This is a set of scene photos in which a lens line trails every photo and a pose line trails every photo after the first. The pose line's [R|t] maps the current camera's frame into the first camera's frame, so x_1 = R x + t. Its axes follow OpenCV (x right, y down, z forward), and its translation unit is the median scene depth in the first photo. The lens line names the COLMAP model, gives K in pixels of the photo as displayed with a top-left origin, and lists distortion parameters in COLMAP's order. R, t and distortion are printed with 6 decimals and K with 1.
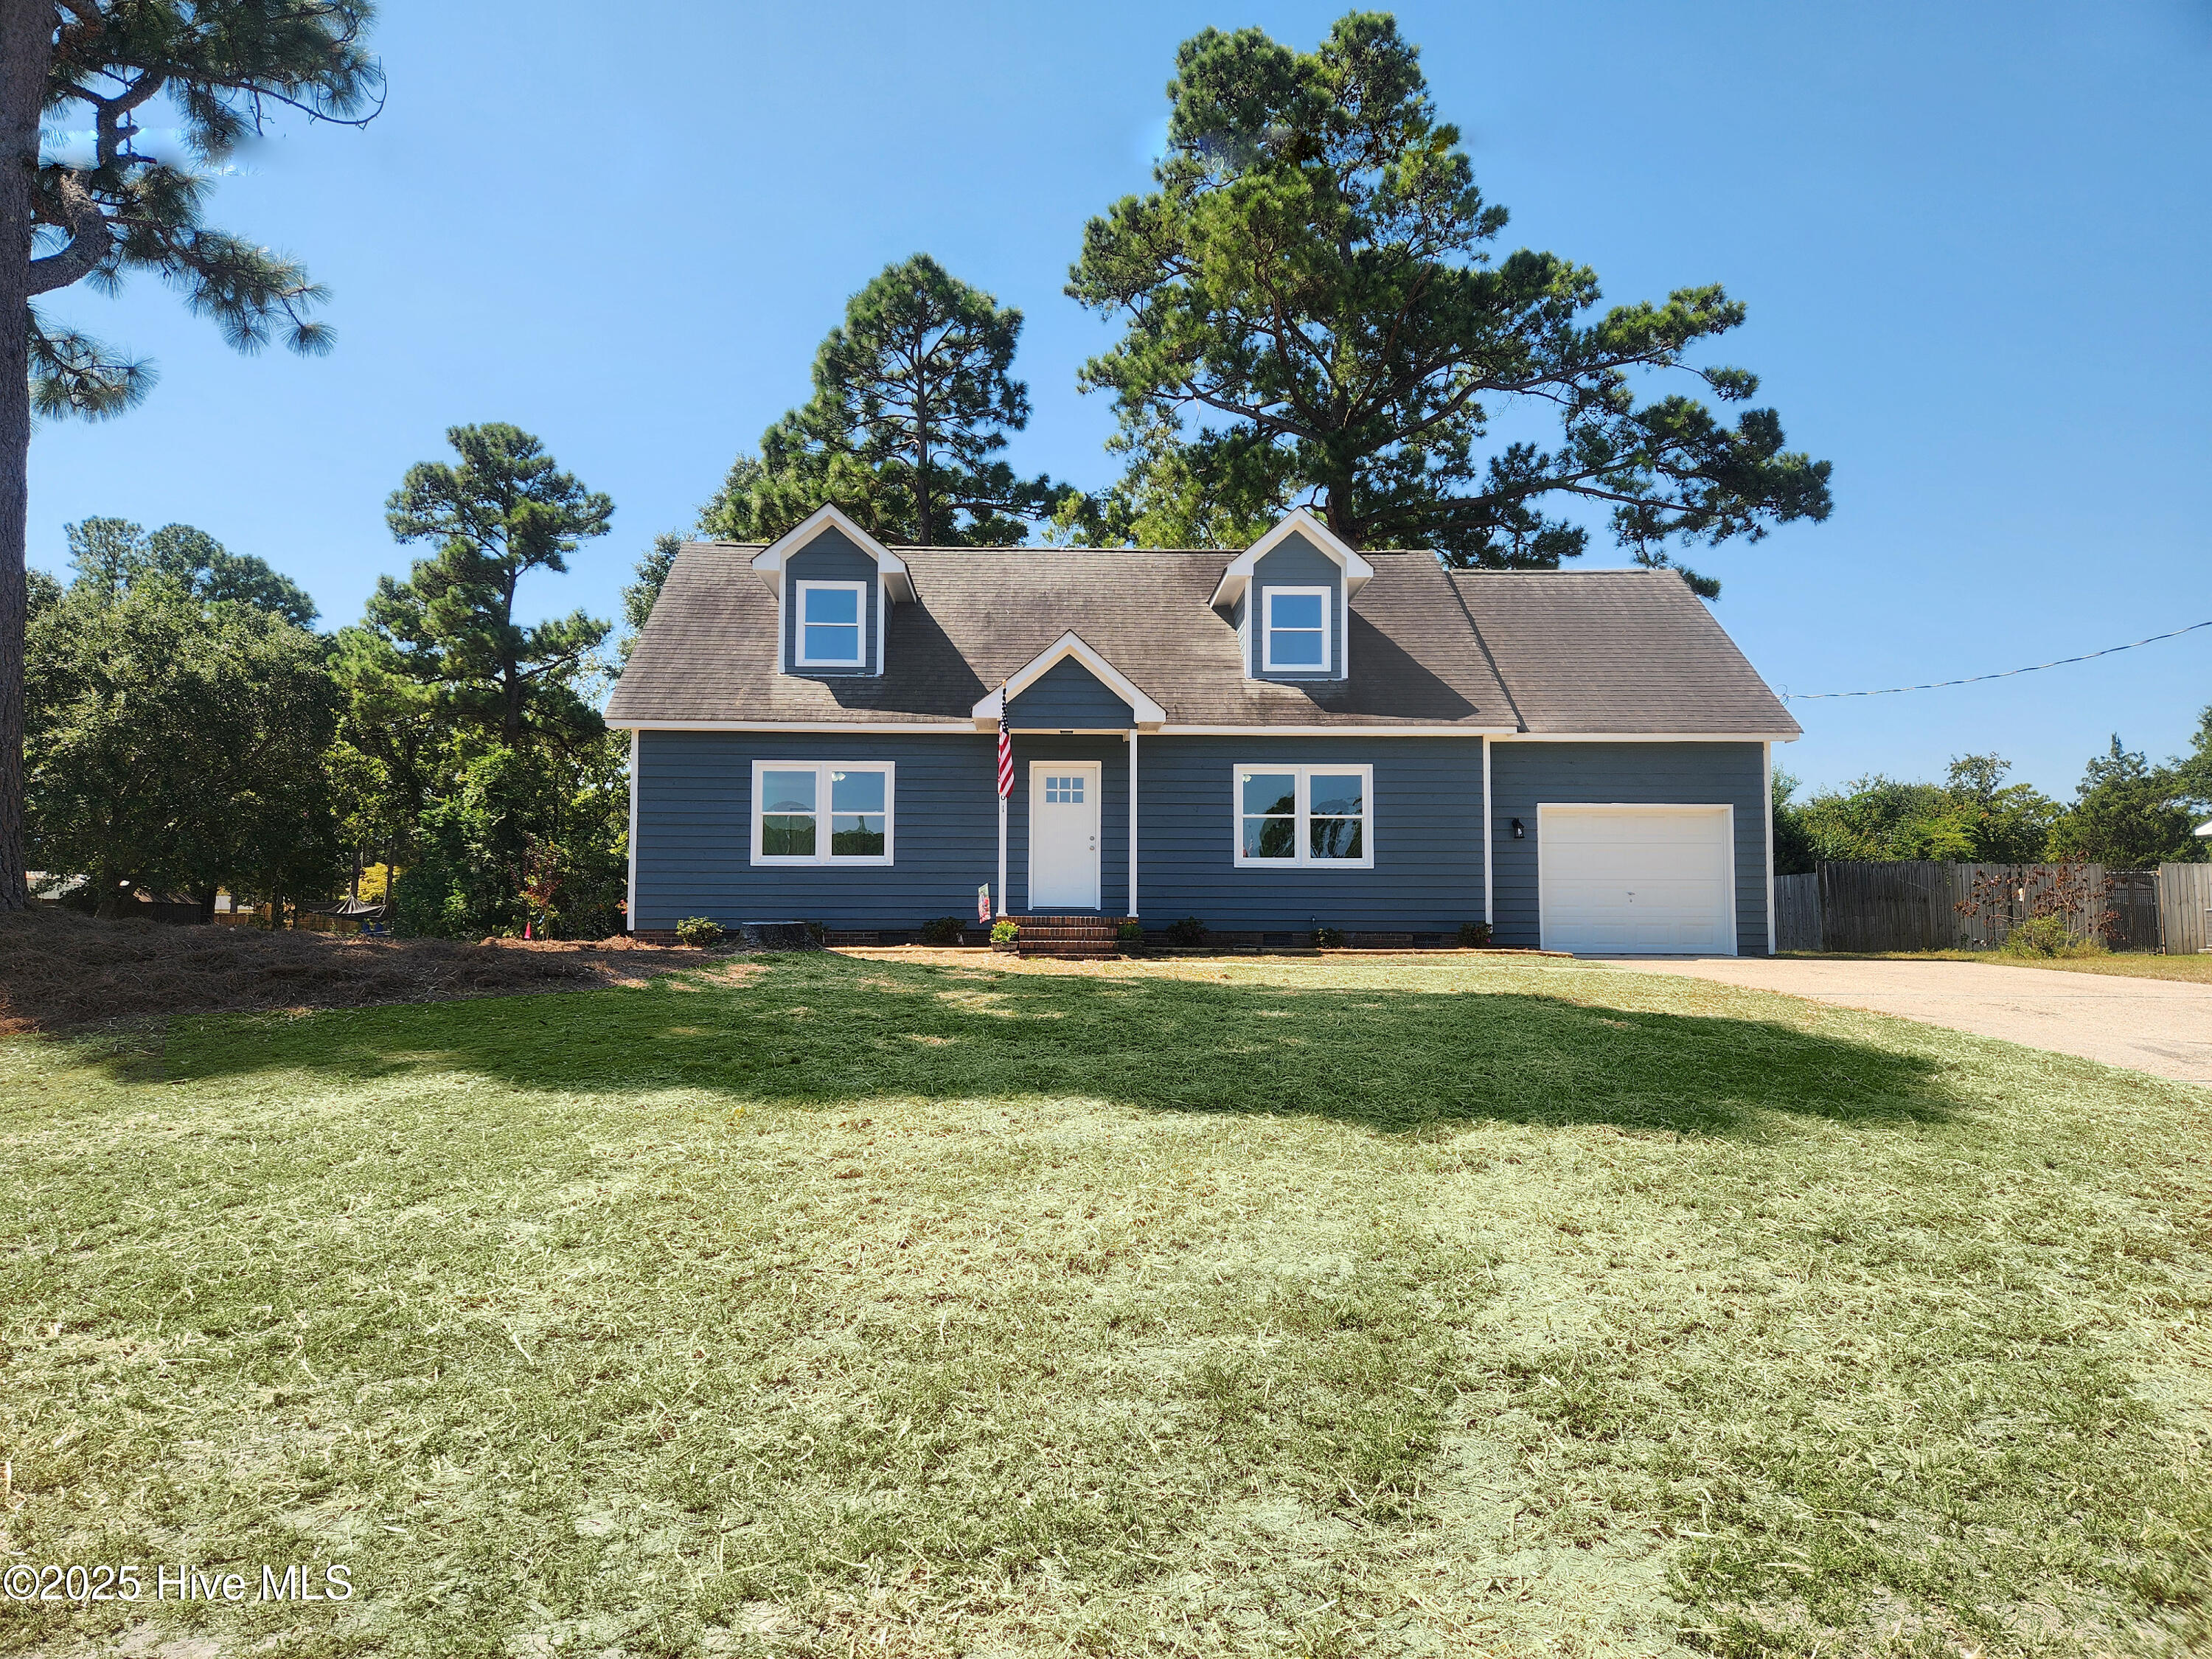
lens RADIAL K [[1483.6, 0, 1067.0], [0, 1483.6, 814.3], [0, 0, 1]] dist [0.080266, -0.072699]
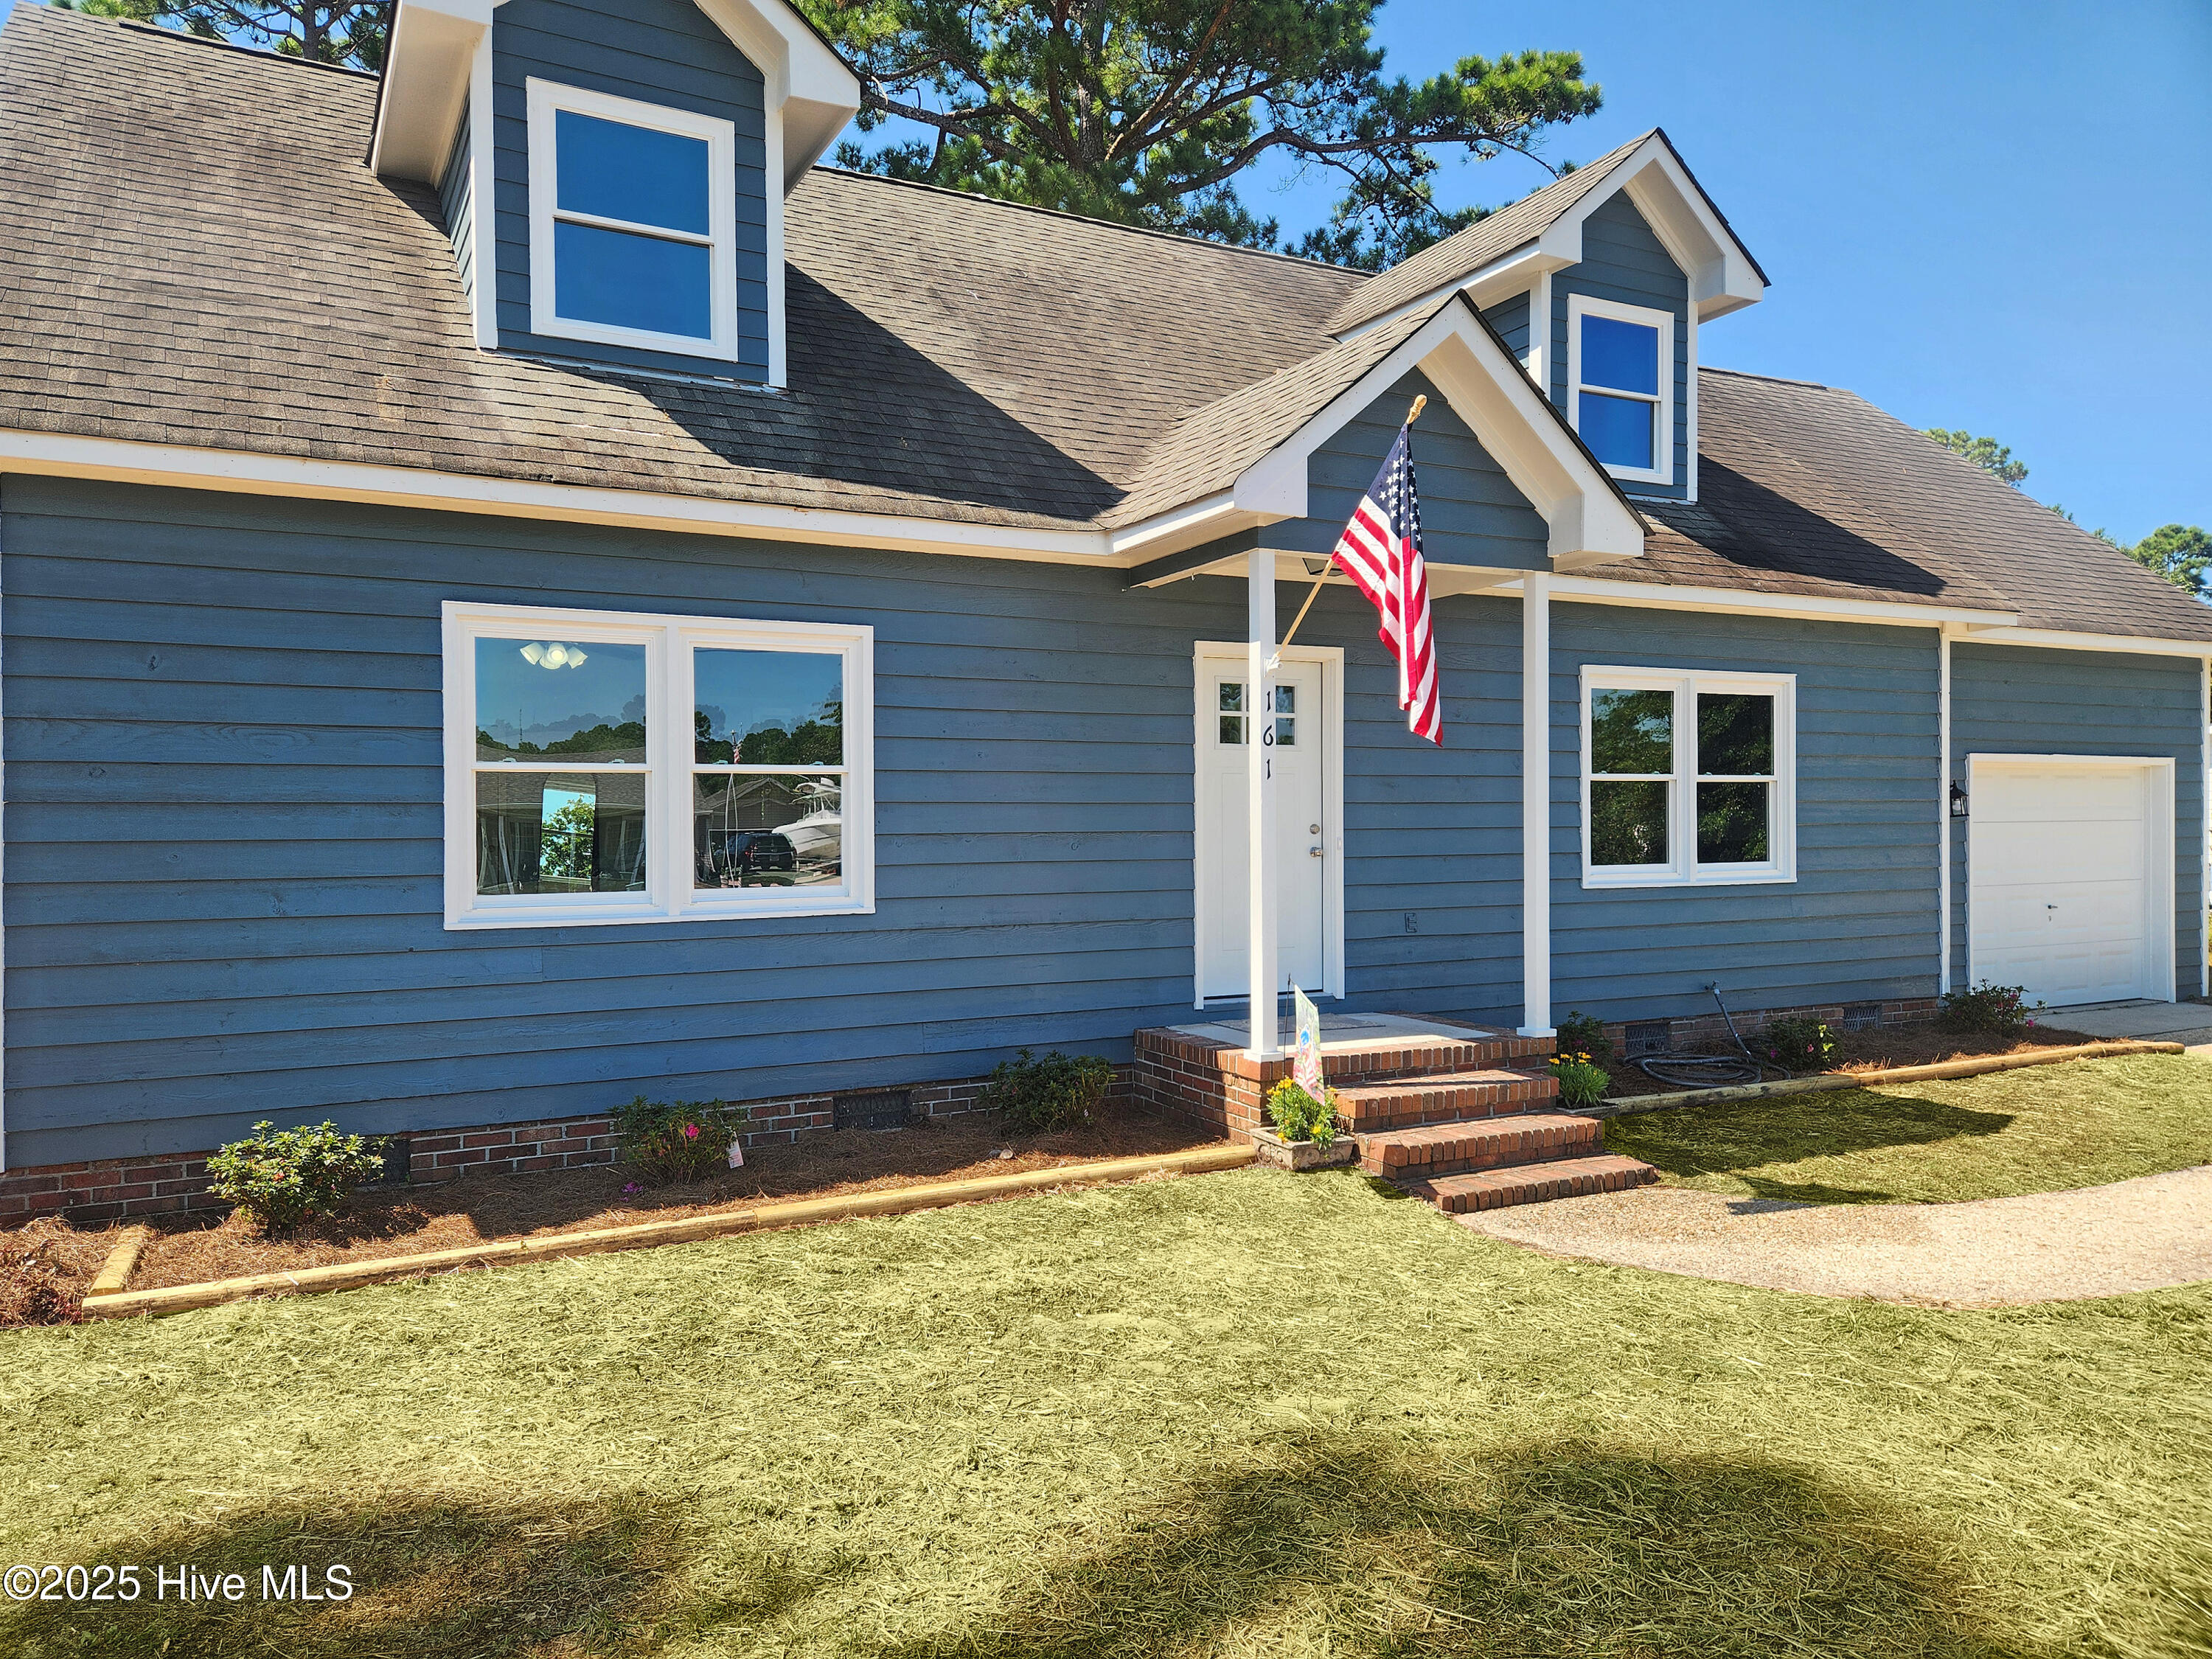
lens RADIAL K [[1483.6, 0, 1067.0], [0, 1483.6, 814.3], [0, 0, 1]] dist [0.080266, -0.072699]
pose [[0.888932, -0.010799, 0.457913, -0.240112], [-0.019783, 0.997884, 0.061936, -0.013068], [-0.457612, -0.064116, 0.886837, 0.649273]]
